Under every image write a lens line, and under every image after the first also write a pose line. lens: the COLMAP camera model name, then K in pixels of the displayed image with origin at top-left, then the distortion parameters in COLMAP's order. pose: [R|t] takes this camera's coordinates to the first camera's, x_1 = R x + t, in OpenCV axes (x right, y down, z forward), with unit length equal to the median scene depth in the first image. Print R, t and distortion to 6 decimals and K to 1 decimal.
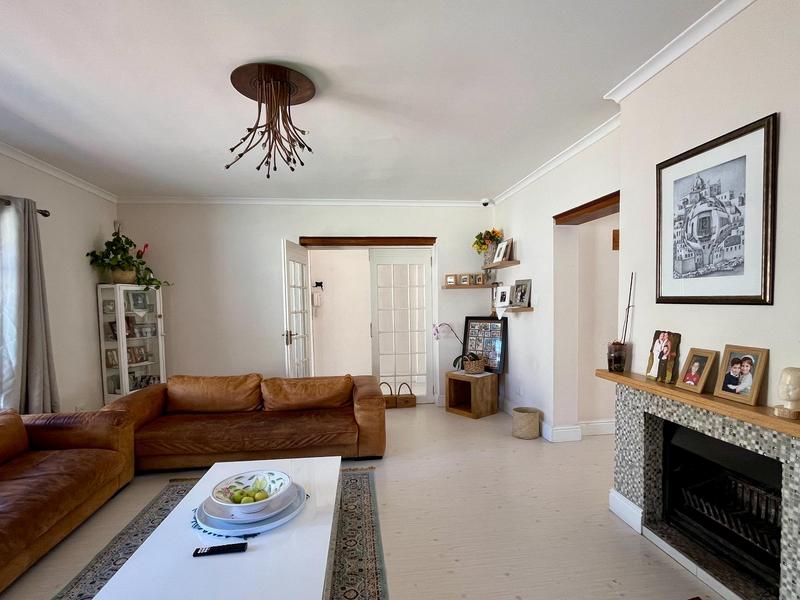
lens RADIAL K [[324.2, 0, 382.9], [0, 324.2, 307.6], [0, 0, 1]] dist [-0.003818, 0.000010]
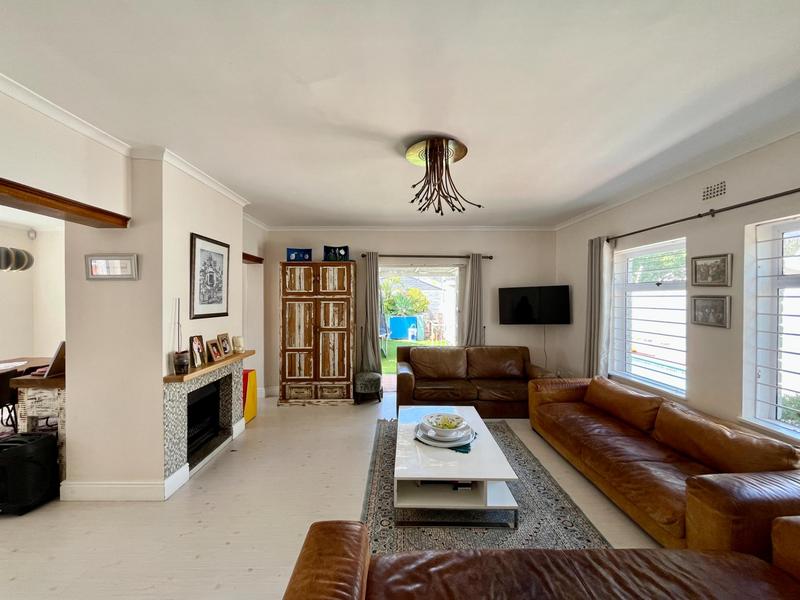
lens RADIAL K [[324.2, 0, 401.2], [0, 324.2, 297.9], [0, 0, 1]] dist [-0.003818, 0.000010]
pose [[-0.994707, 0.020245, 0.100737, -0.362055], [0.023223, 0.999324, 0.028486, -0.153306], [-0.100092, 0.030675, -0.994505, 2.702569]]
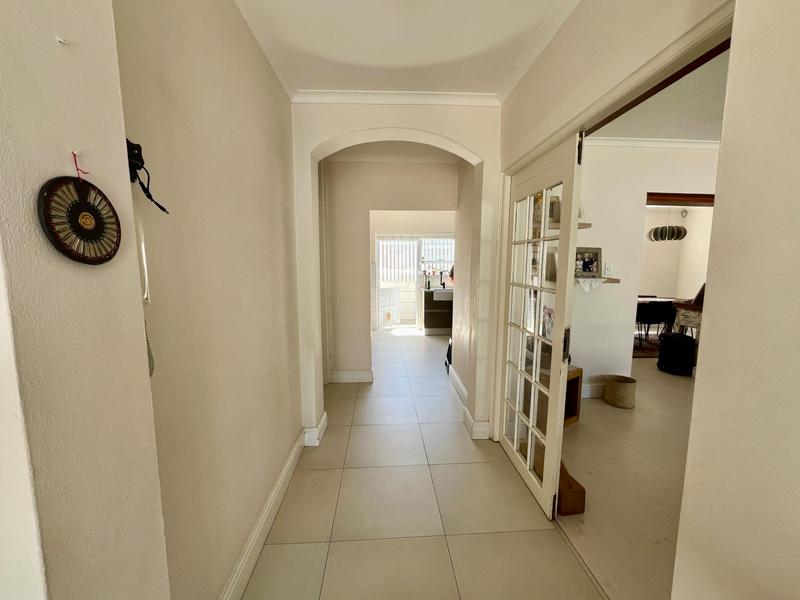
lens RADIAL K [[324.2, 0, 401.3], [0, 324.2, 296.0], [0, 0, 1]] dist [-0.003818, 0.000010]
pose [[0.069154, -0.082323, 0.994203, -1.219294], [0.023133, 0.996454, 0.080901, -0.090378], [-0.997338, 0.017404, 0.070813, 3.476046]]
